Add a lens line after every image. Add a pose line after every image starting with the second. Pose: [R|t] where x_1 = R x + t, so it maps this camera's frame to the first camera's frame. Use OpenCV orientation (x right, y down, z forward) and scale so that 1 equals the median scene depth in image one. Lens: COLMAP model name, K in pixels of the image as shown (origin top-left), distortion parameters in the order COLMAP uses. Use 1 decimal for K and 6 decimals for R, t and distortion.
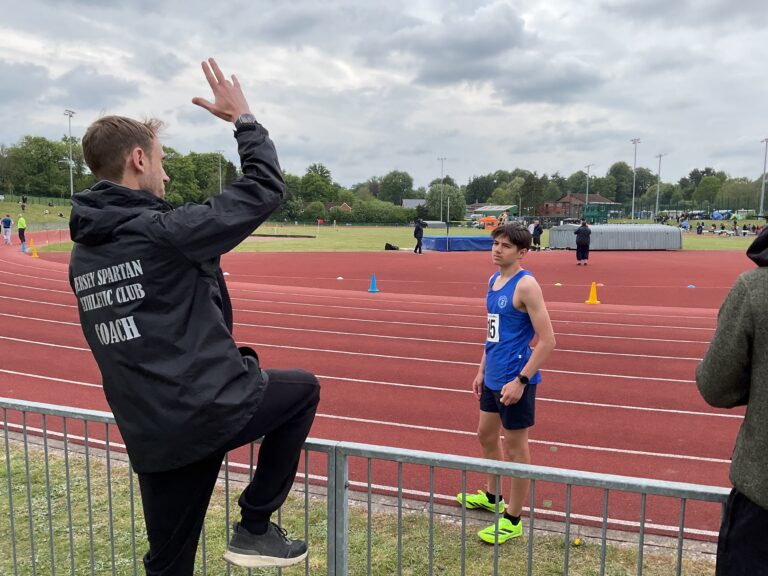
lens RADIAL K [[630.7, 0, 381.6], [0, 630.7, 285.2], [0, 0, 1]] dist [0.133487, -0.275146]
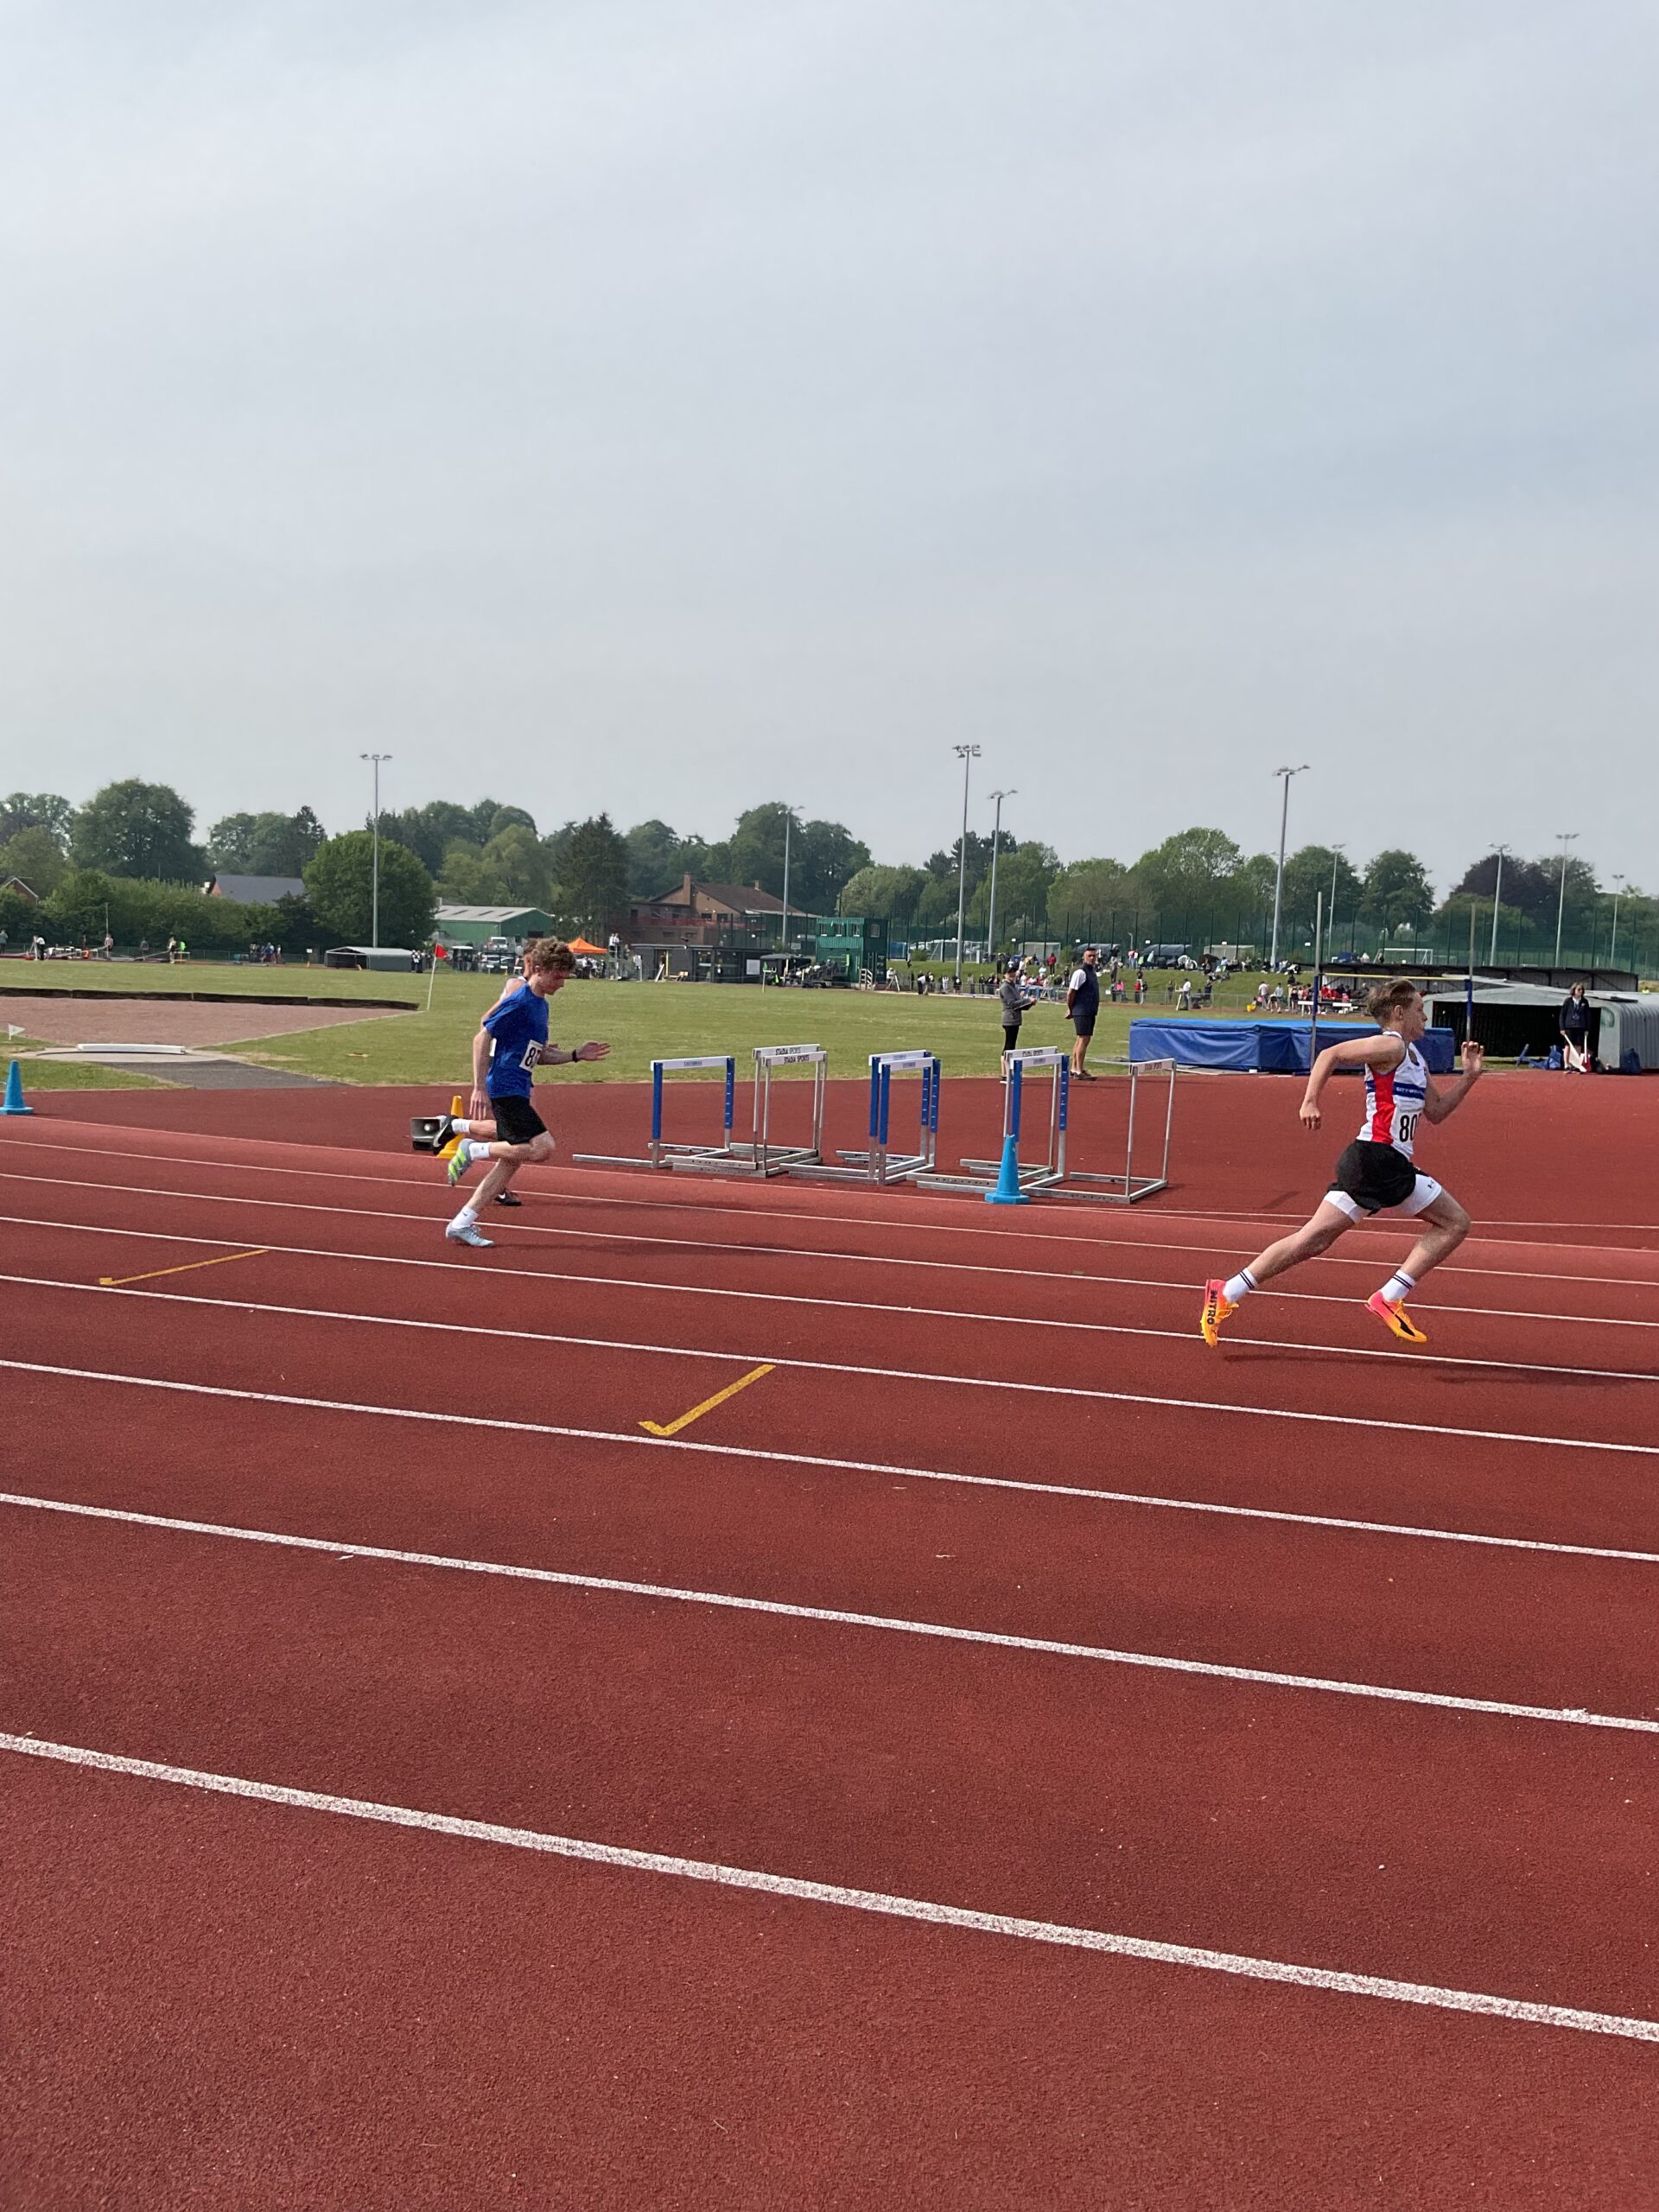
lens RADIAL K [[1816.6, 0, 833.7], [0, 1816.6, 1090.0], [0, 0, 1]] dist [0.133487, -0.275146]
pose [[0.905576, -0.006807, 0.424130, -0.057399], [0.017180, 0.999639, -0.020638, -0.004083], [-0.423836, 0.025976, 0.905366, 0.039866]]
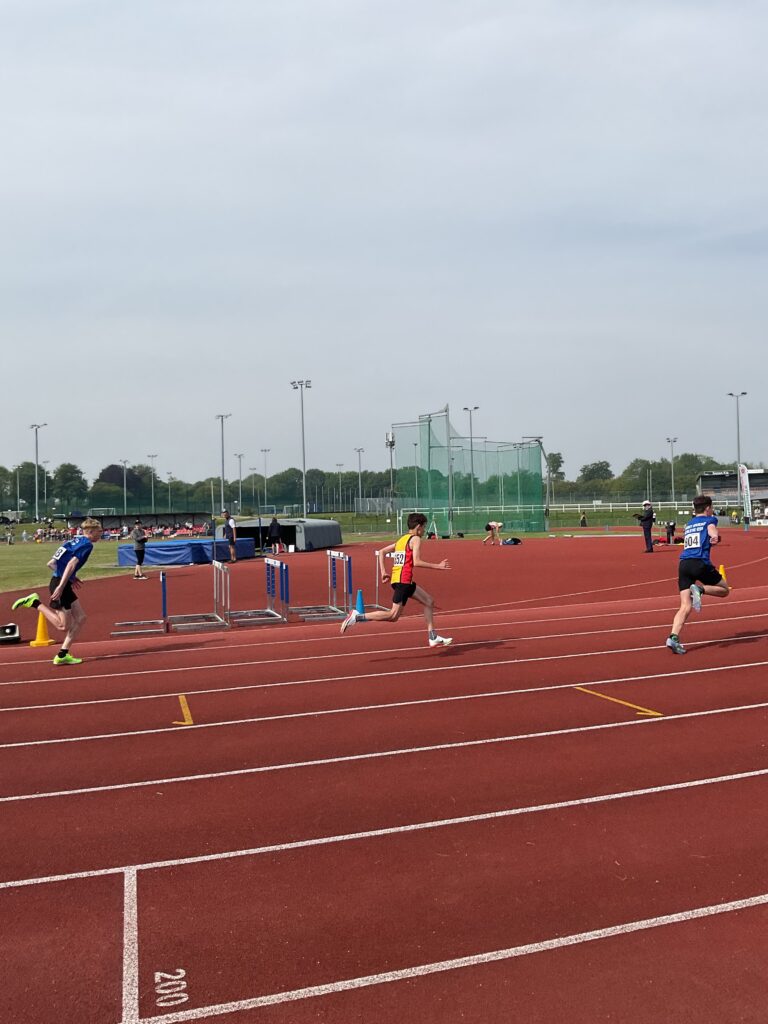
lens RADIAL K [[841.0, 0, 382.7], [0, 841.0, 512.3], [0, 0, 1]] dist [0.133487, -0.275146]
pose [[0.451980, -0.020764, 0.891786, -0.073482], [0.128000, 0.990893, -0.041802, -0.005839], [-0.882797, 0.133042, 0.450521, 0.055626]]
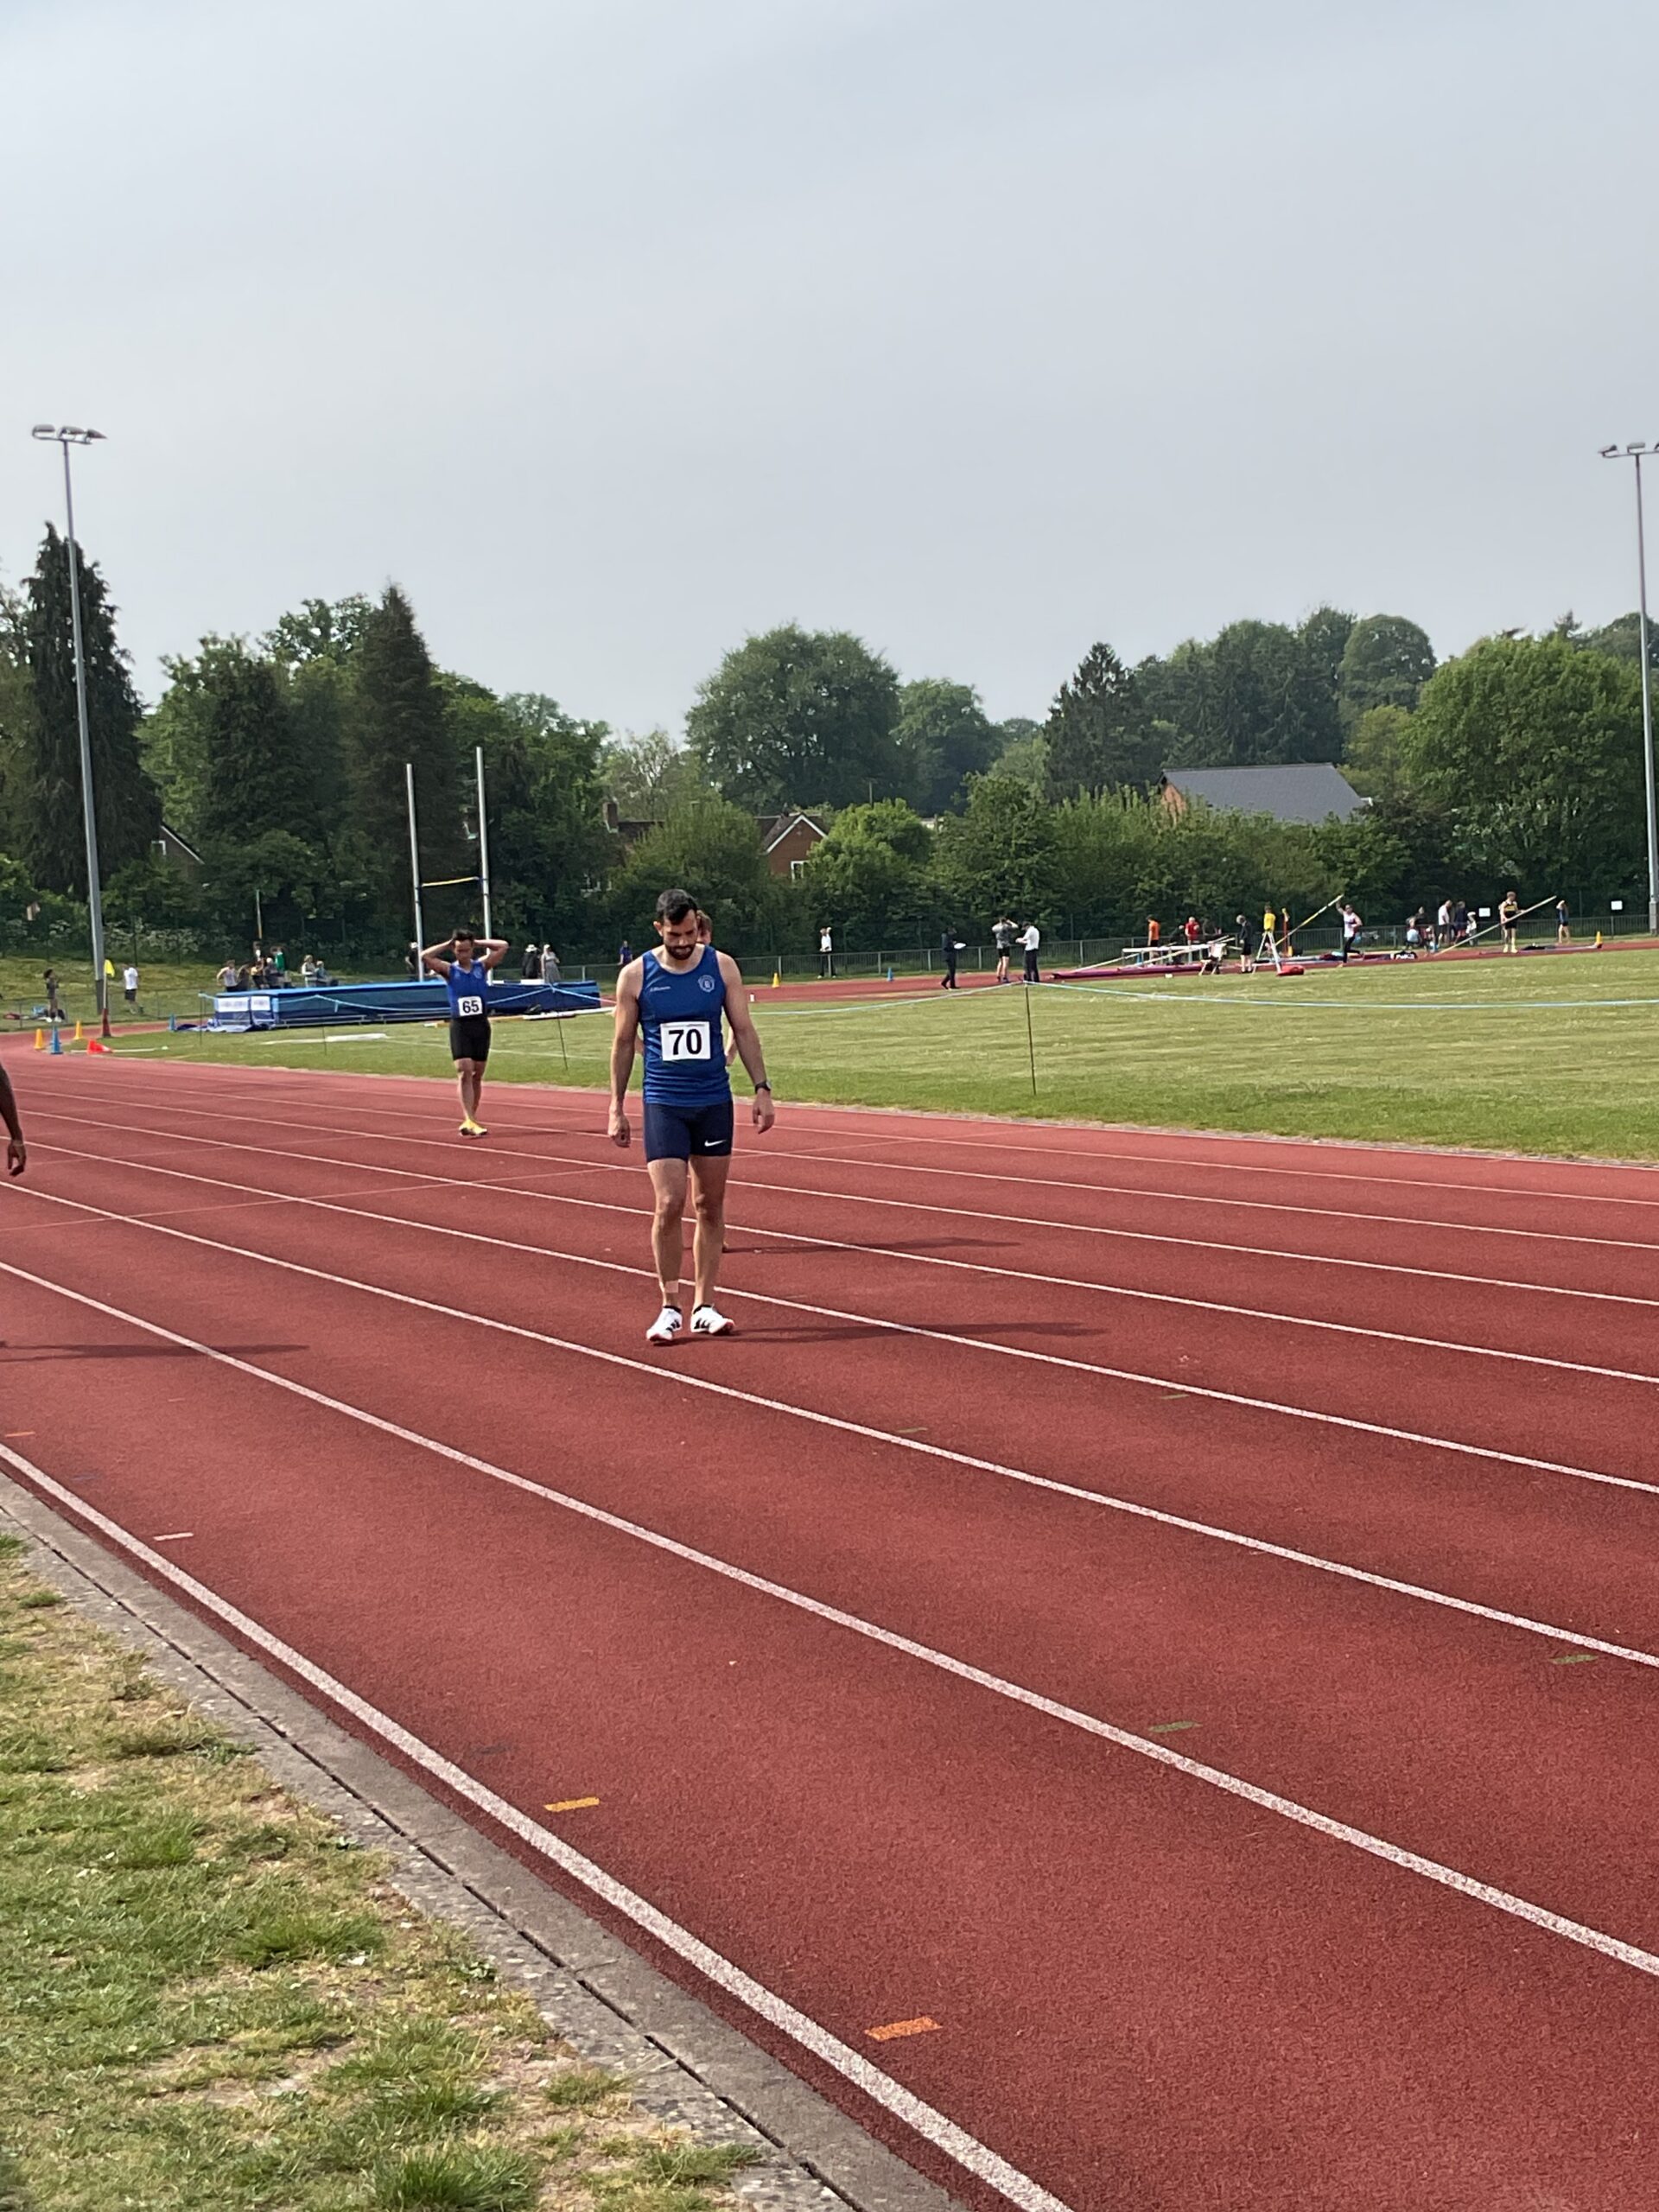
lens RADIAL K [[3295.6, 0, 823.1], [0, 3295.6, 1097.5], [0, 0, 1]] dist [0.097083, 0.000000]
pose [[0.982594, -0.069091, 0.172440, -0.136012], [0.078899, 0.995594, -0.050678, -0.021907], [-0.168179, 0.063402, 0.983715, 0.204846]]
